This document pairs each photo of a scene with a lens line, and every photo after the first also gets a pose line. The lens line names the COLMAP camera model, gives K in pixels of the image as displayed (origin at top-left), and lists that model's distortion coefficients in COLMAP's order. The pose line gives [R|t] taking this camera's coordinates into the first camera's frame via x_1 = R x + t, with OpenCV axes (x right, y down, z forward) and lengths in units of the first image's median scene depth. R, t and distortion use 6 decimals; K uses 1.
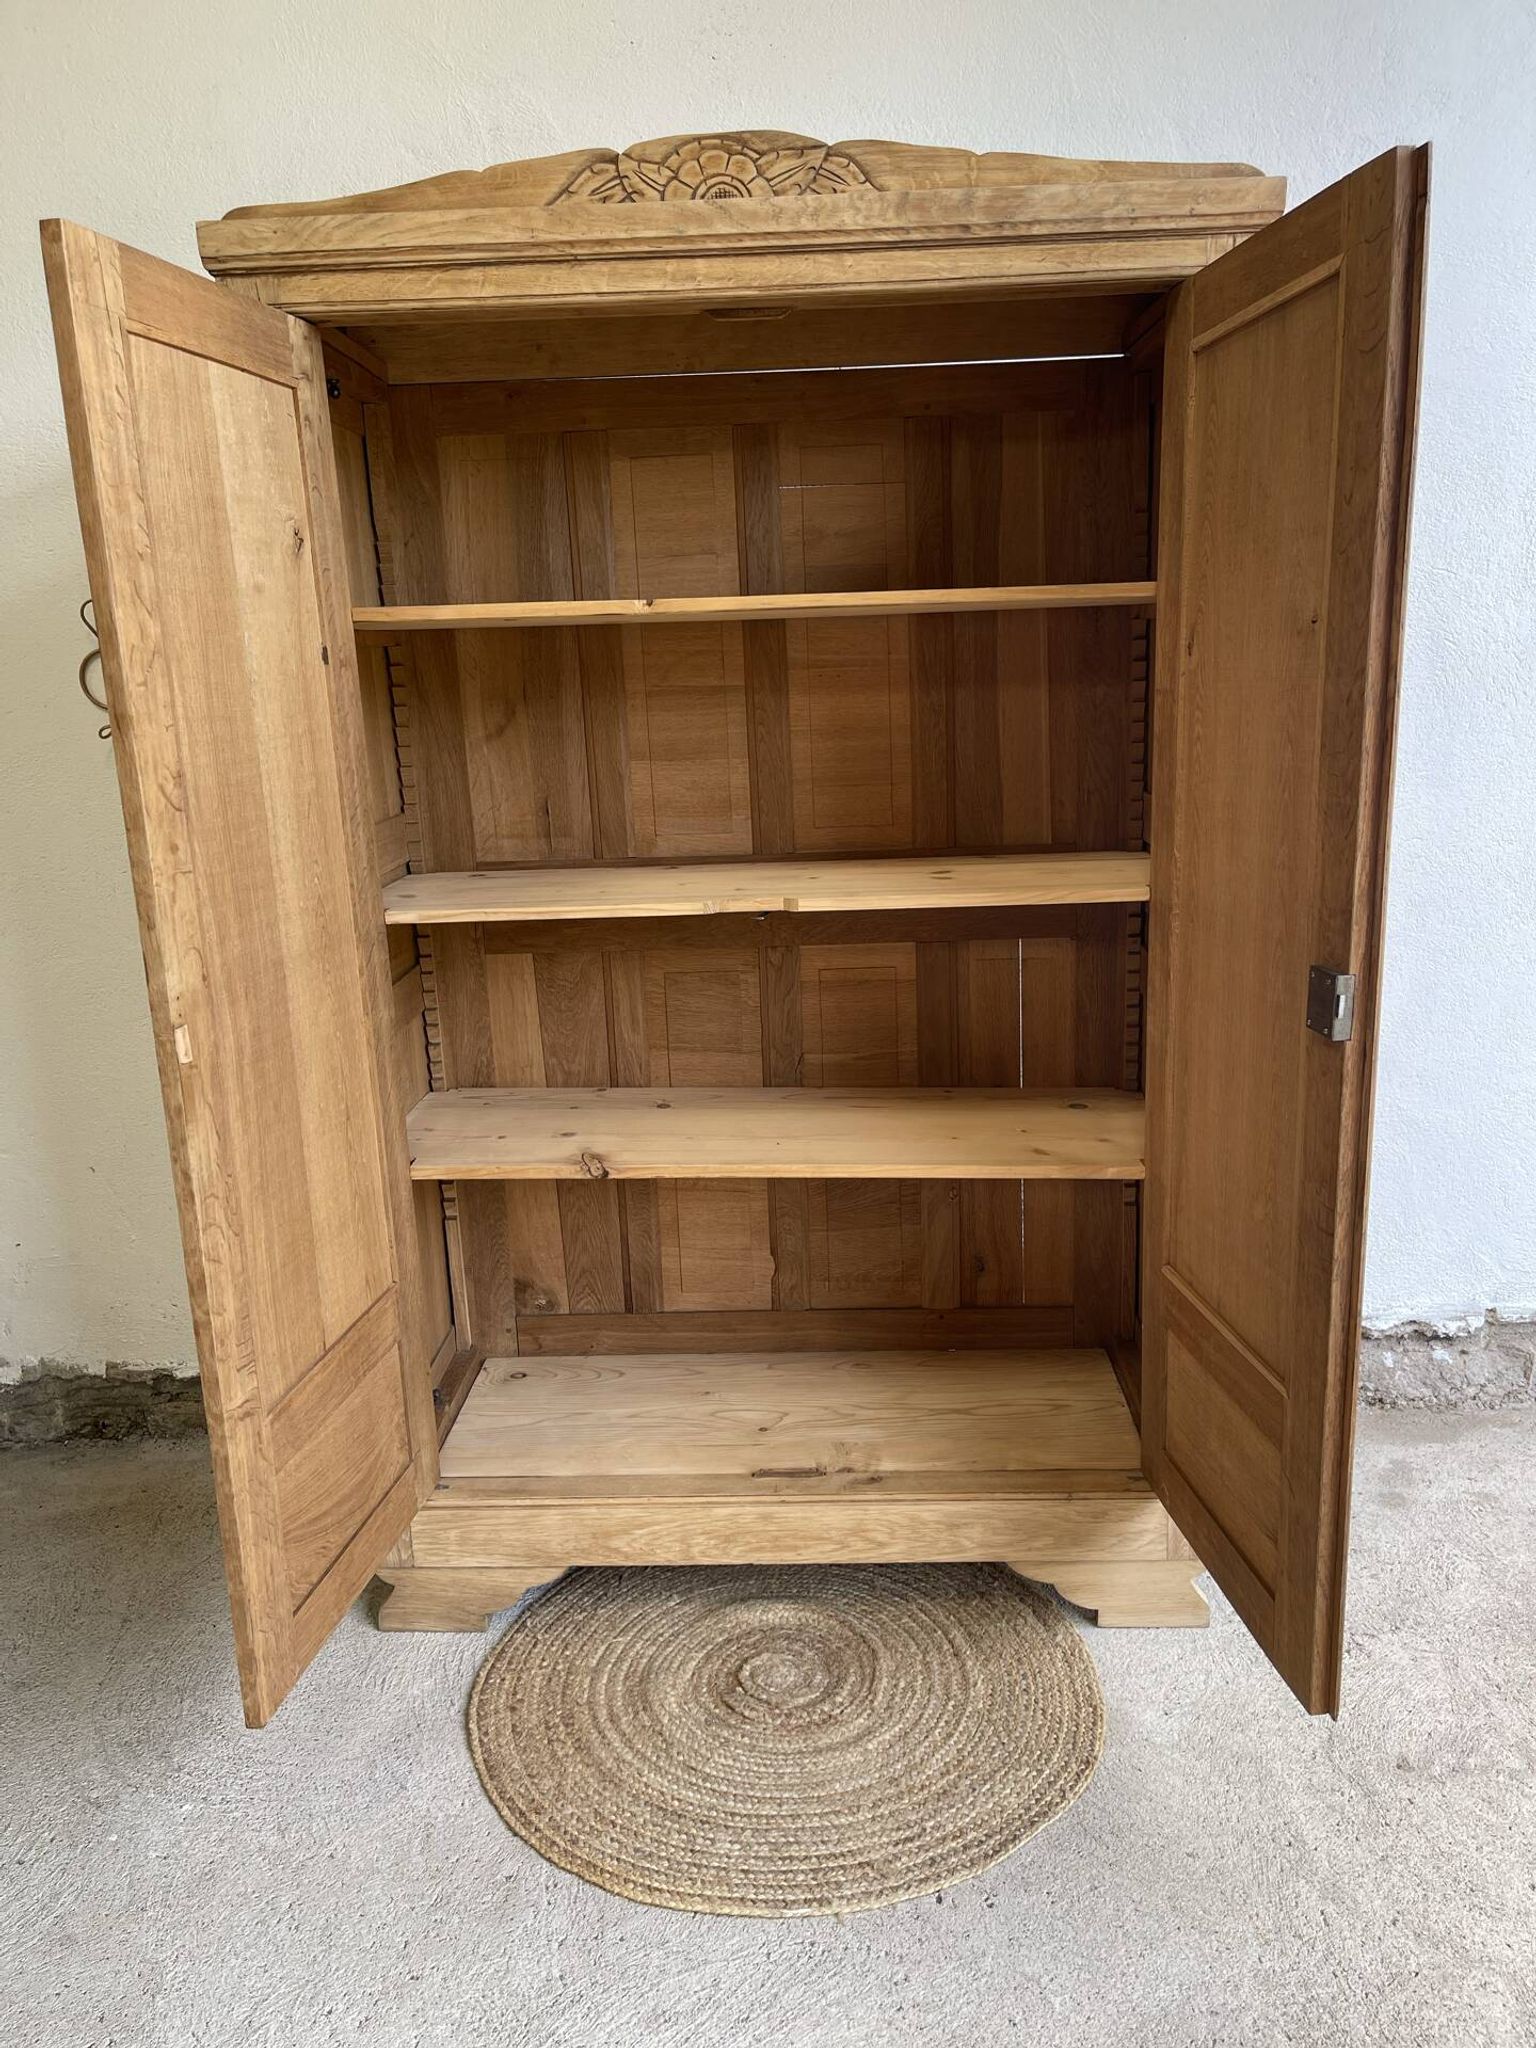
lens RADIAL K [[1551.7, 0, 768.9], [0, 1551.7, 1047.8], [0, 0, 1]] dist [0.067560, -0.094094]
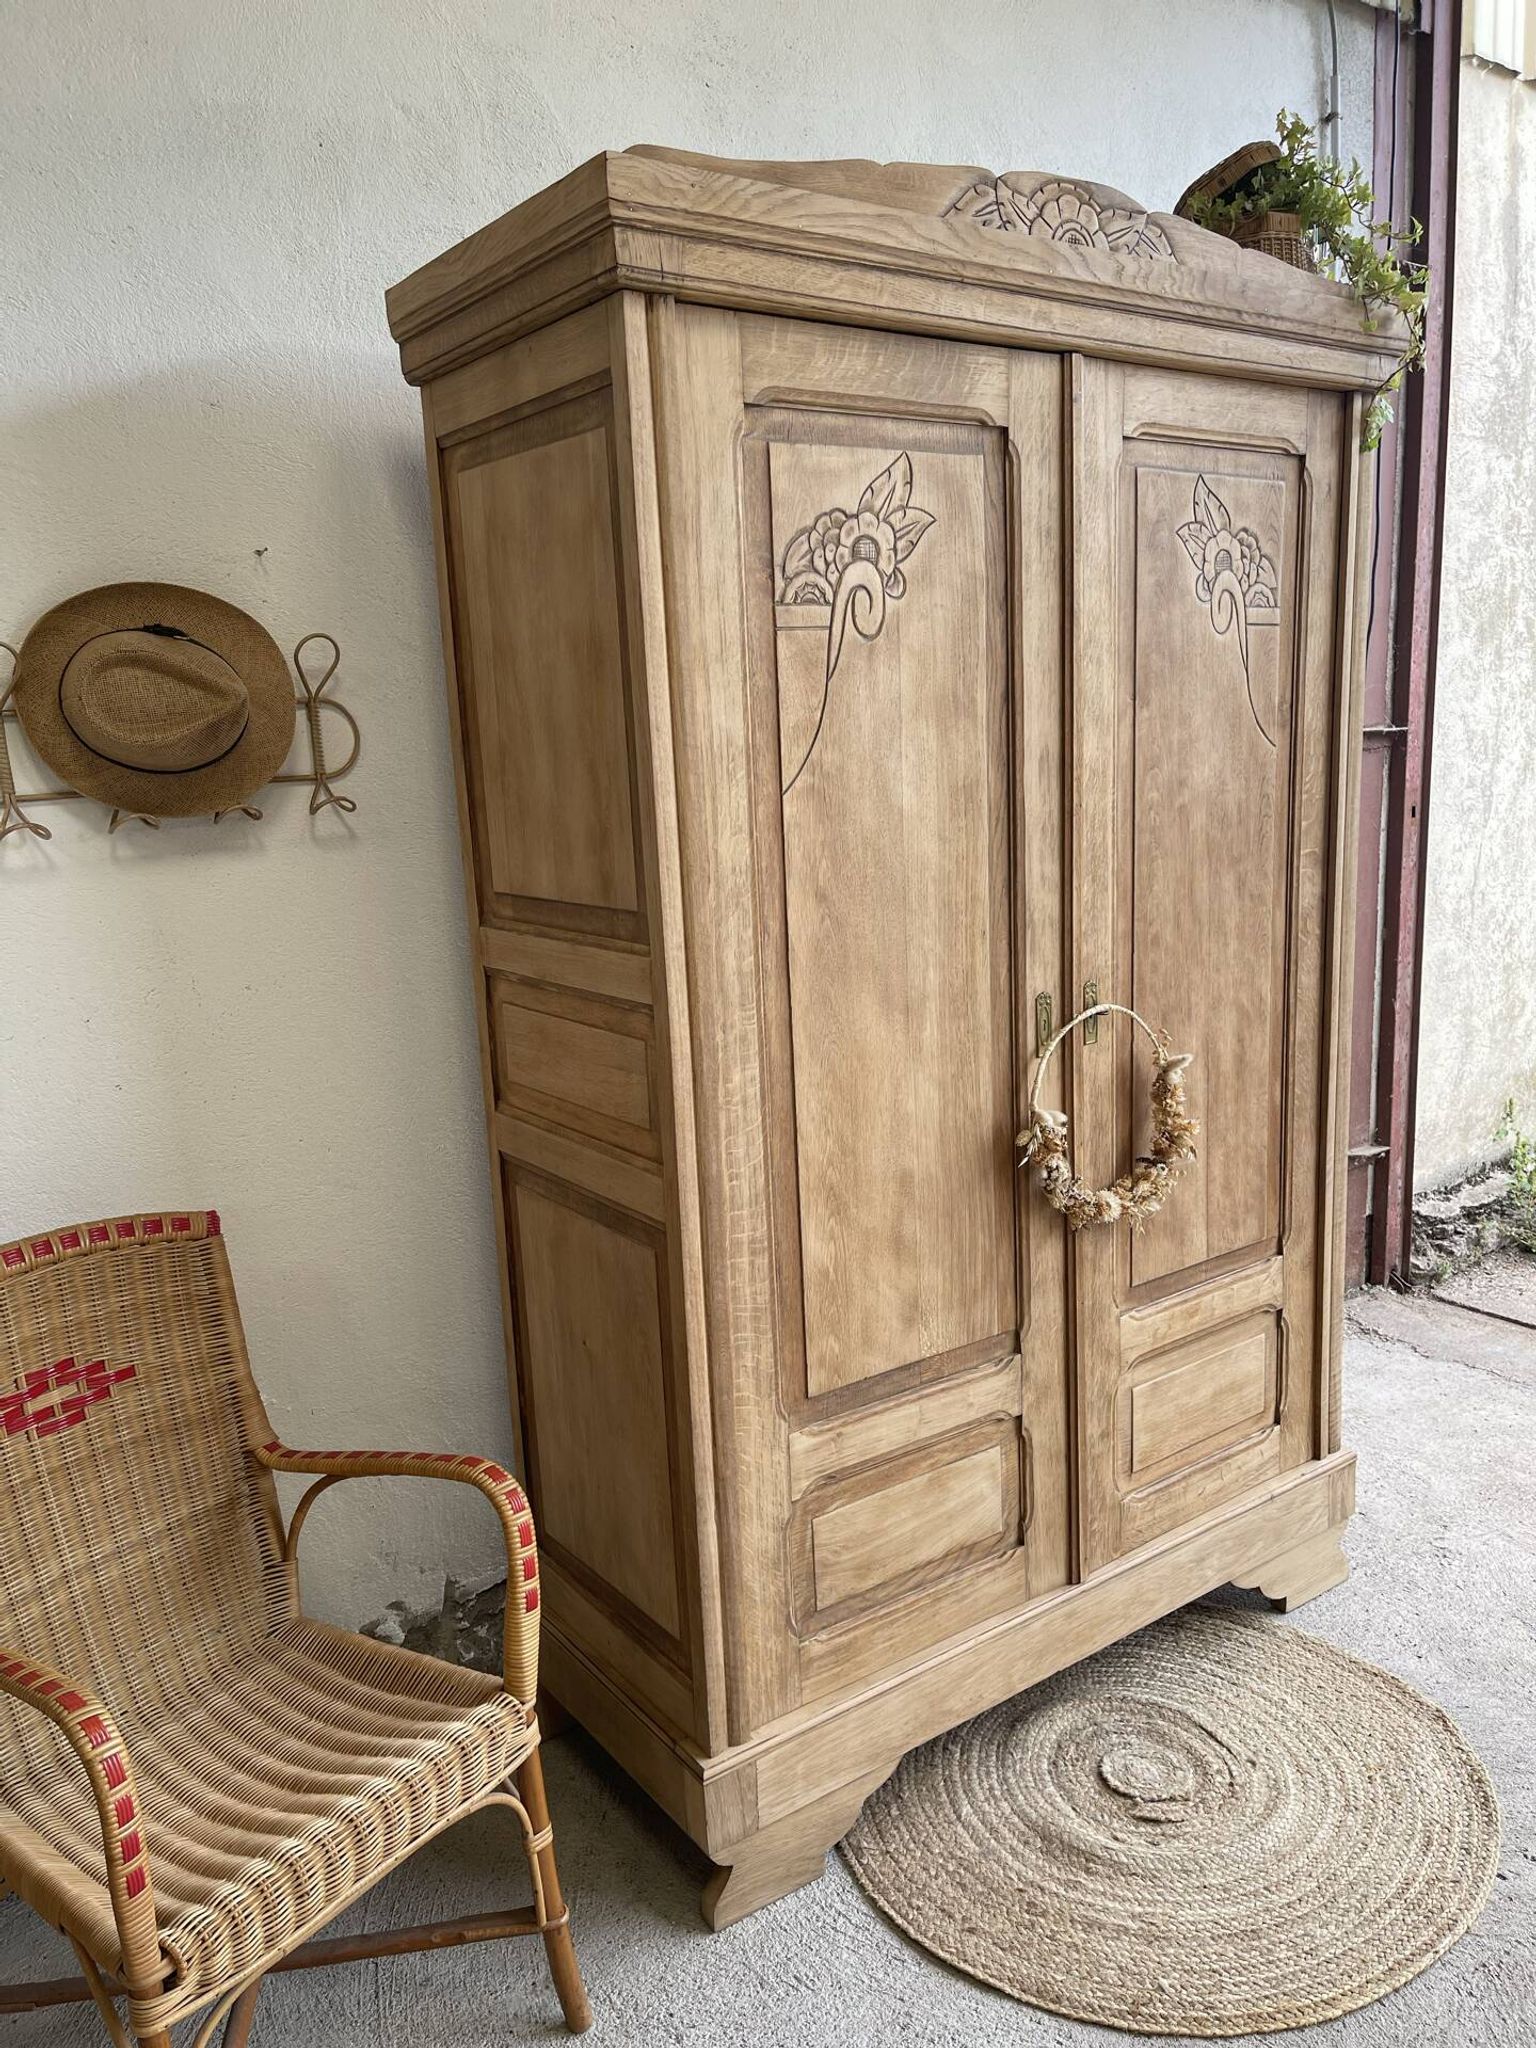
lens RADIAL K [[1551.7, 0, 774.0], [0, 1551.7, 1045.1], [0, 0, 1]] dist [0.067560, -0.094094]
pose [[0.792158, -0.123457, 0.597699, -0.714086], [0.161523, 0.986816, -0.010243, -0.063086], [-0.588555, 0.104656, 0.801655, 0.332821]]
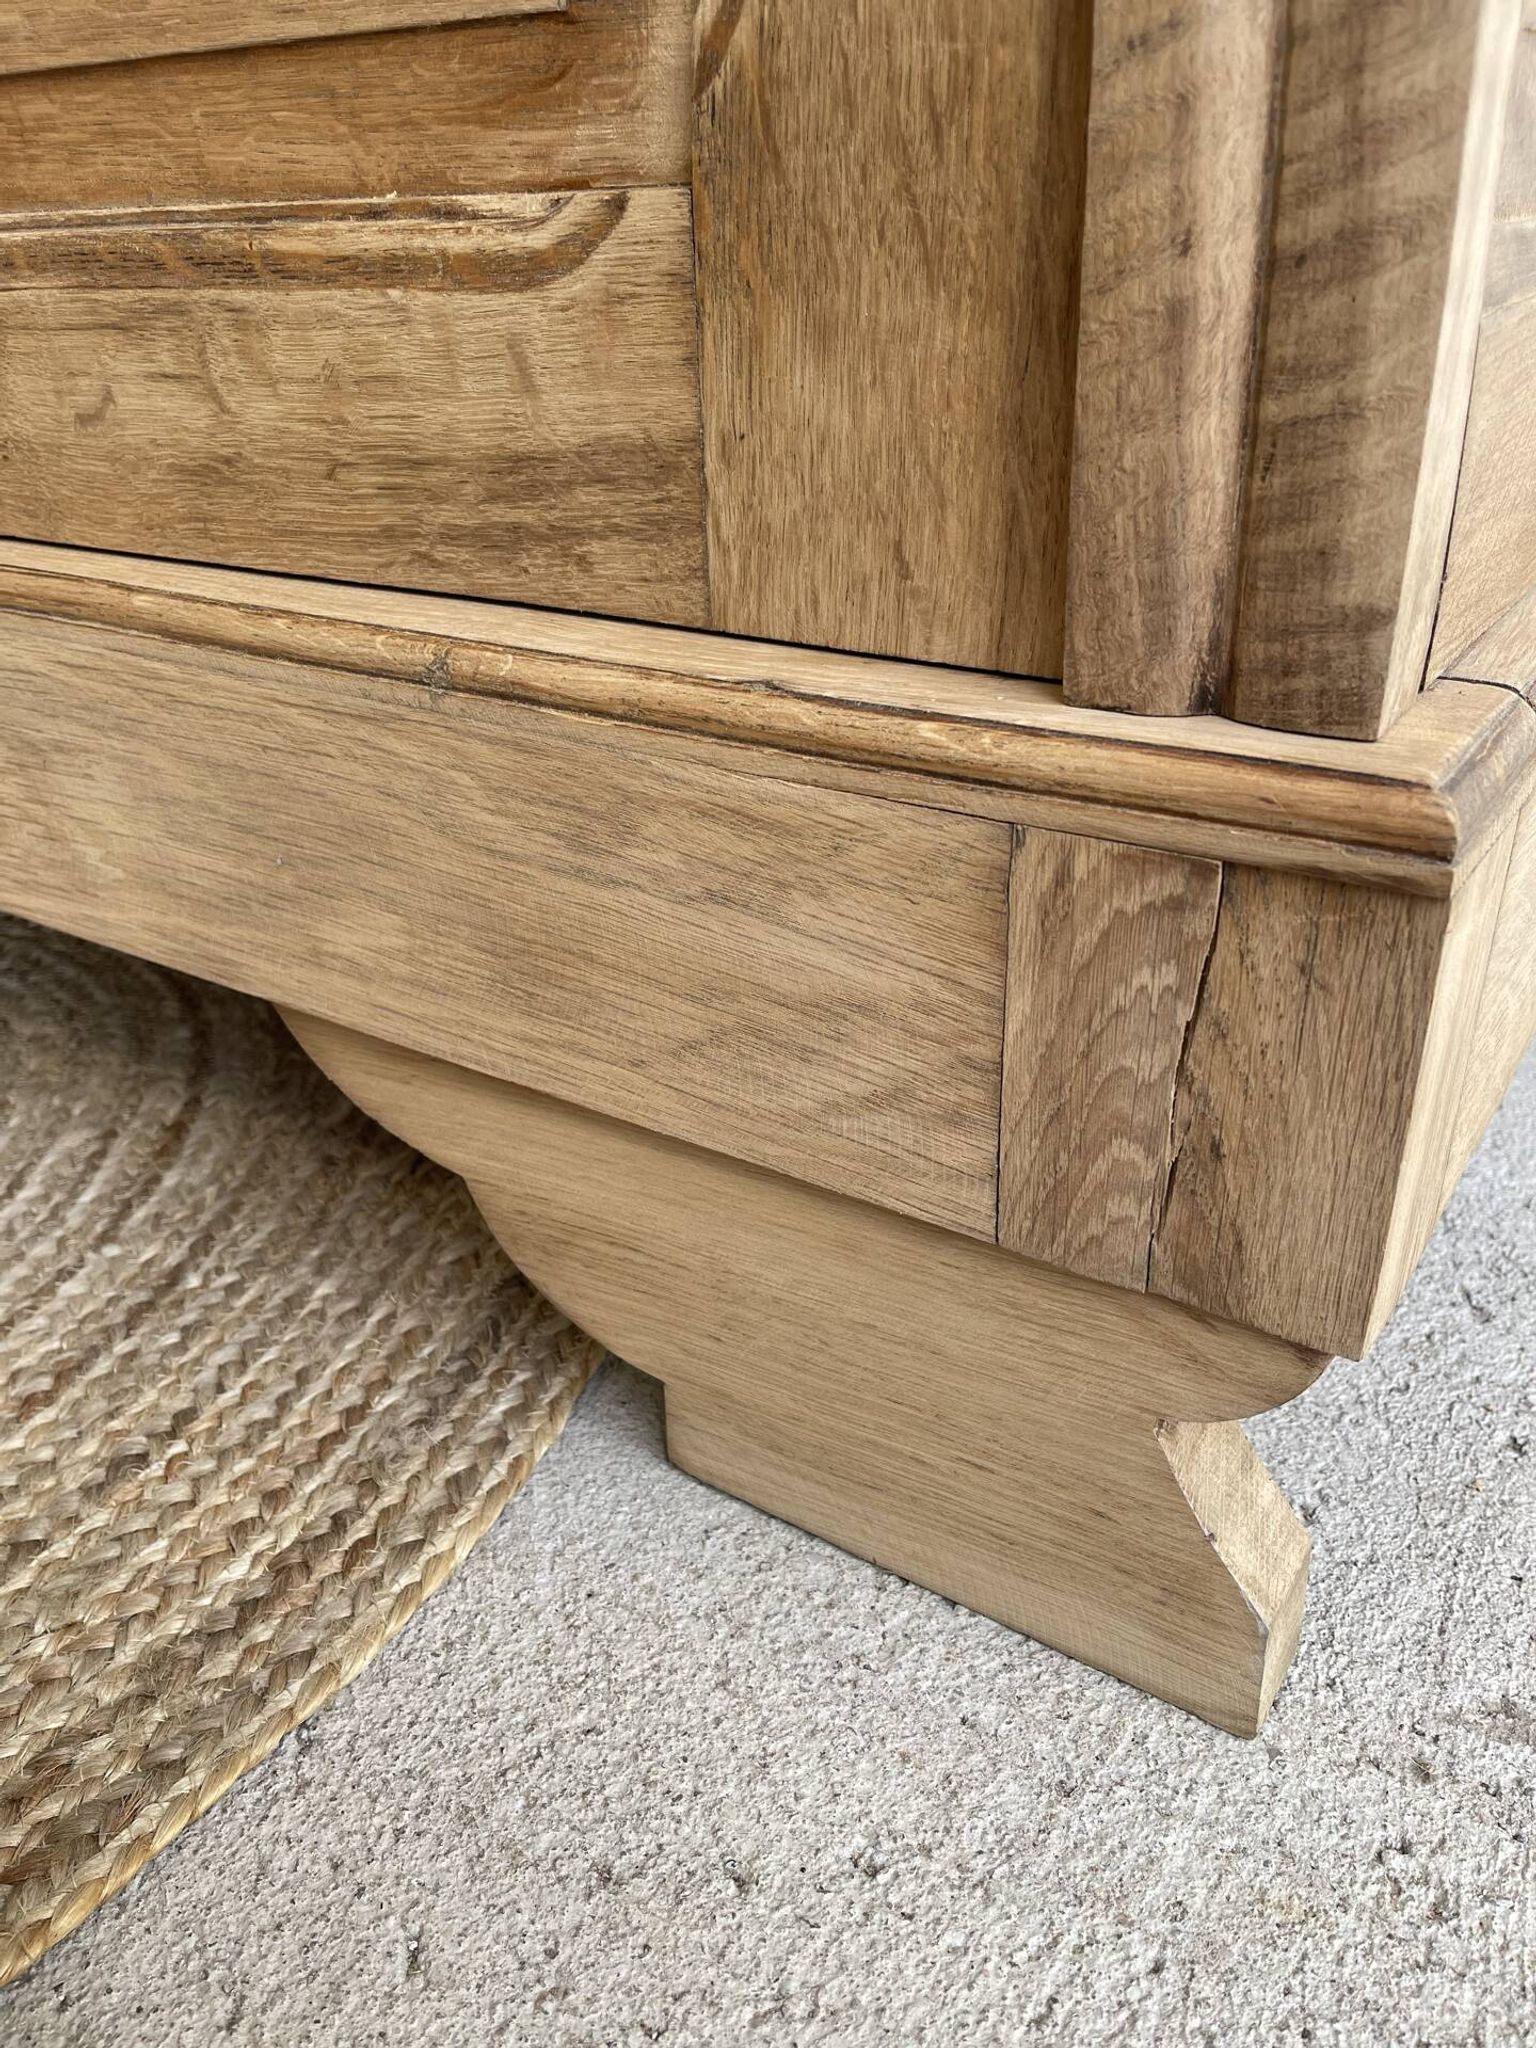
lens RADIAL K [[1551.7, 0, 776.7], [0, 1551.7, 1042.8], [0, 0, 1]] dist [0.067560, -0.094094]
pose [[0.854854, 0.256856, -0.450831, 0.317017], [-0.123426, 0.944598, 0.304138, 0.287305], [0.503974, -0.204350, 0.839197, 0.933214]]
